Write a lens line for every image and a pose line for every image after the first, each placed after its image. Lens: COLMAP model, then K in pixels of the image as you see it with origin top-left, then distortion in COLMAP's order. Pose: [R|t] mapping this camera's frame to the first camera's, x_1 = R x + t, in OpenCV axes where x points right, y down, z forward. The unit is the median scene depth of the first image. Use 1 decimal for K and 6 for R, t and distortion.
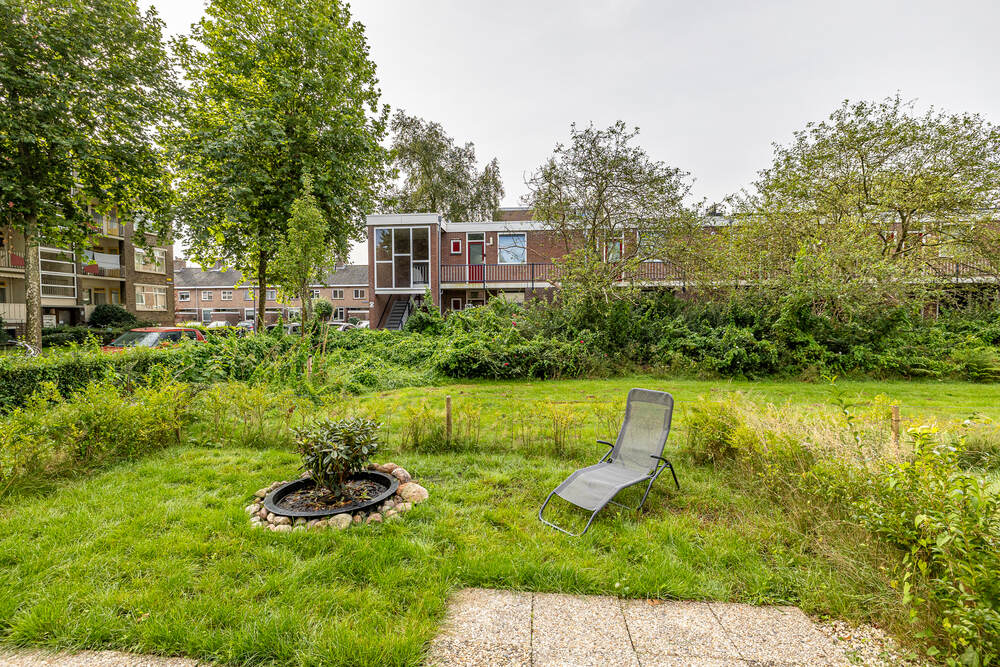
lens RADIAL K [[450.7, 0, 498.8], [0, 450.7, 332.6], [0, 0, 1]] dist [-0.002949, 0.000763]
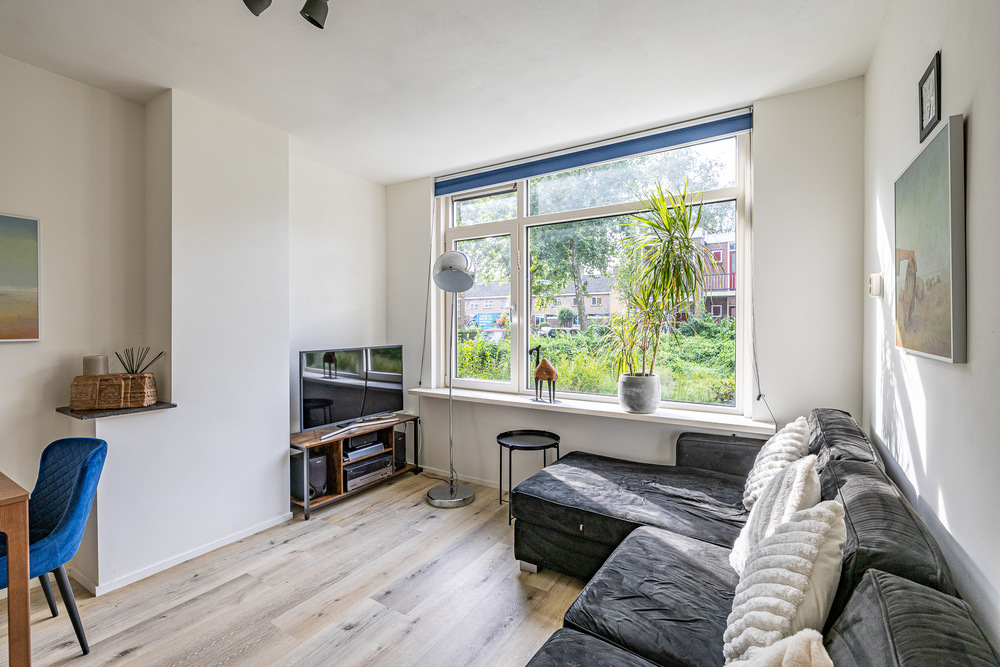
lens RADIAL K [[450.7, 0, 500.1], [0, 450.7, 325.8], [0, 0, 1]] dist [-0.002949, 0.000763]
pose [[0.894109, 0.006715, -0.447798, -0.127211], [-0.019436, 0.999527, -0.023821, 0.013474], [0.447427, 0.030002, 0.893817, -0.292971]]
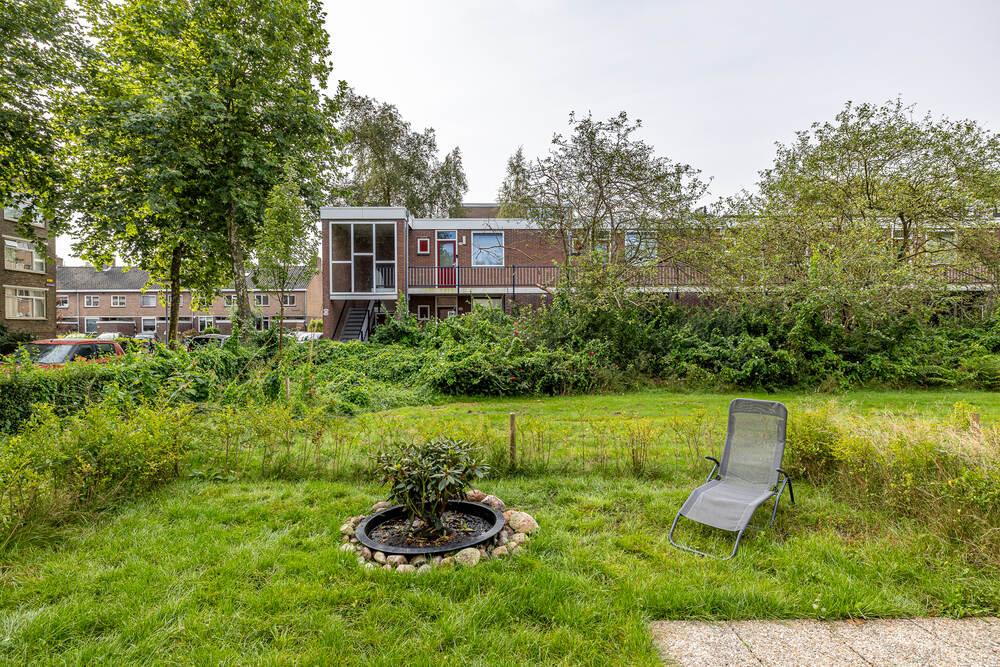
lens RADIAL K [[513.7, 0, 500.9], [0, 513.7, 331.1], [0, 0, 1]] dist [-0.000124, 0.002007]
pose [[0.993307, -0.002305, 0.115480, -0.103635], [0.005534, 0.999602, -0.027648, 0.003897], [-0.115370, 0.028102, 0.992925, 0.001475]]
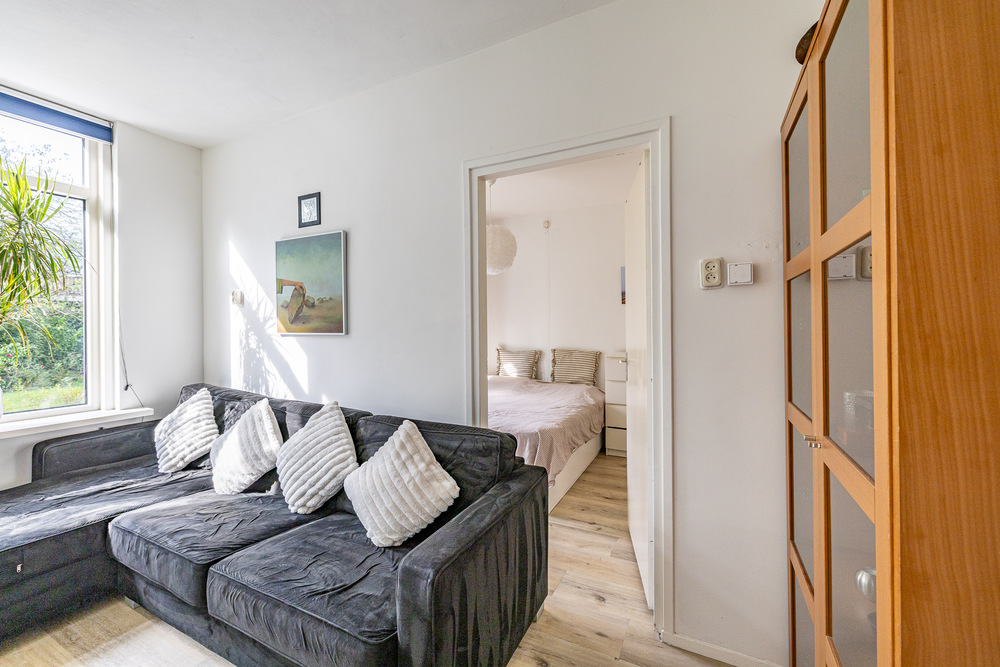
lens RADIAL K [[410.3, 0, 496.1], [0, 410.3, 329.4], [0, 0, 1]] dist [-0.000451, -0.000024]
pose [[0.363253, 0.000896, 0.931690, -0.246652], [0.041730, 0.998980, -0.017231, 0.021034], [-0.930756, 0.045138, 0.362845, -0.309634]]
